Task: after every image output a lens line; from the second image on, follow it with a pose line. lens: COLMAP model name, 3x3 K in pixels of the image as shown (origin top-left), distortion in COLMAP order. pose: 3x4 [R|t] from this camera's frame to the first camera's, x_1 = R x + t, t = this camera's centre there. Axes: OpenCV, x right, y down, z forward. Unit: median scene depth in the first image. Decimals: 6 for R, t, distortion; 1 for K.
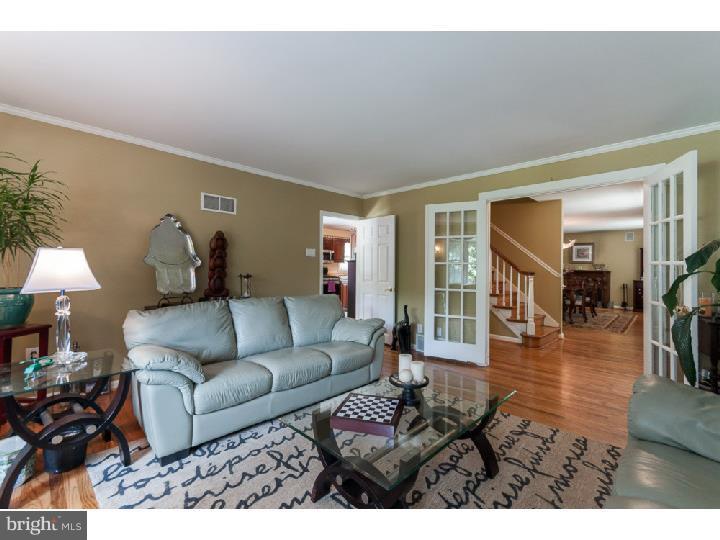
lens RADIAL K [[316.7, 0, 377.2], [0, 316.7, 255.9], [0, 0, 1]] dist [0.000469, 0.000094]
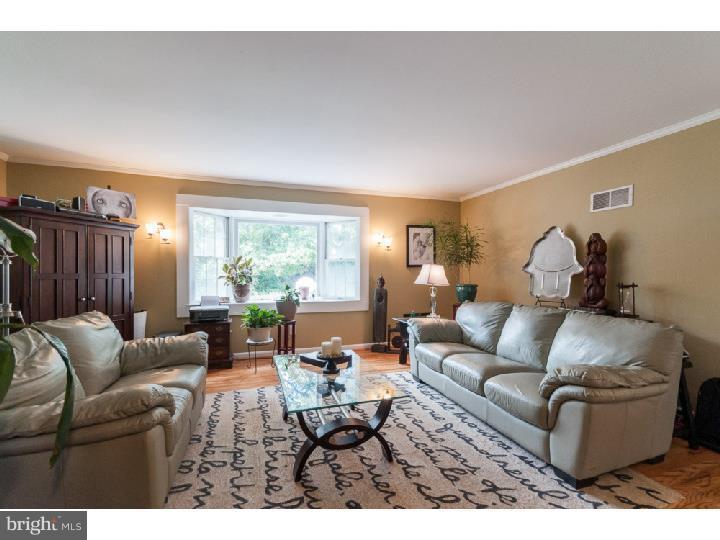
lens RADIAL K [[325.6, 0, 361.1], [0, 325.6, 273.6], [0, 0, 1]] dist [0.001637, 0.000241]
pose [[-0.480319, -0.007380, -0.877063, 1.077265], [0.017649, 0.999681, -0.018077, 0.067519], [0.876917, -0.024162, -0.480035, 1.550540]]
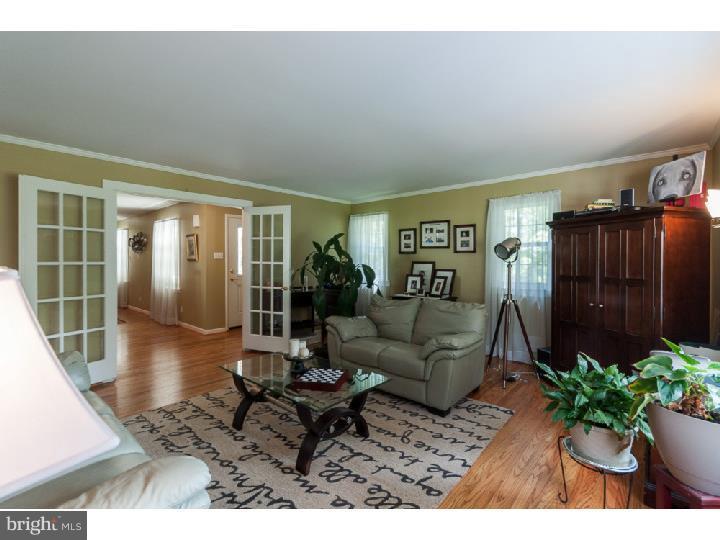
lens RADIAL K [[325.6, 0, 361.1], [0, 325.6, 273.6], [0, 0, 1]] dist [0.001637, 0.000241]
pose [[-0.021295, -0.045393, 0.998742, -1.114582], [-0.035630, 0.998369, 0.044616, -0.030317], [-0.999138, -0.034635, -0.022878, 0.684338]]
